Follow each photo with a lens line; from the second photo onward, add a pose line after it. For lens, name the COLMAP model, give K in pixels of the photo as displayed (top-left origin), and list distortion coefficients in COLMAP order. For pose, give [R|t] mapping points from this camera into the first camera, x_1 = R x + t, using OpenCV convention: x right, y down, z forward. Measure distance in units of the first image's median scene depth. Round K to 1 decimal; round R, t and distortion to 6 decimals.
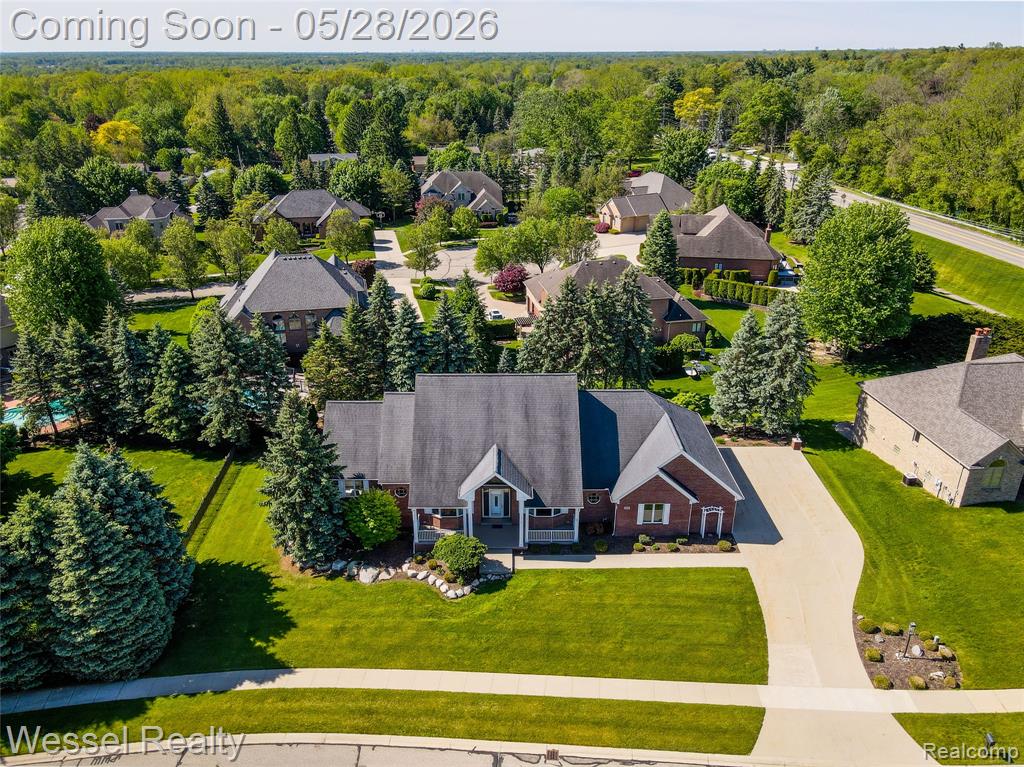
lens RADIAL K [[714.5, 0, 508.8], [0, 714.5, 434.8], [0, 0, 1]] dist [-0.001185, 0.043791]
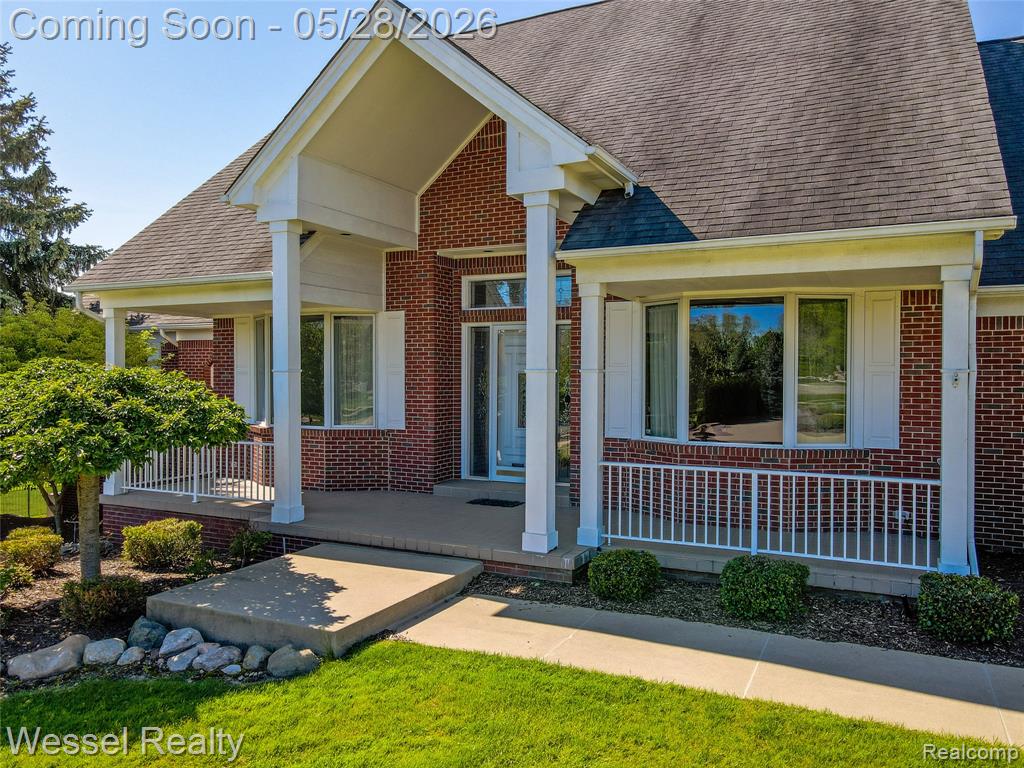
lens RADIAL K [[758.3, 0, 501.7], [0, 758.3, 390.3], [0, 0, 1]] dist [-0.001216, 0.035373]
pose [[0.890987, 0.010982, -0.453896, 0.083498], [-0.218309, 0.886921, -0.407078, 0.192903], [0.398100, 0.461790, 0.792633, 0.855599]]
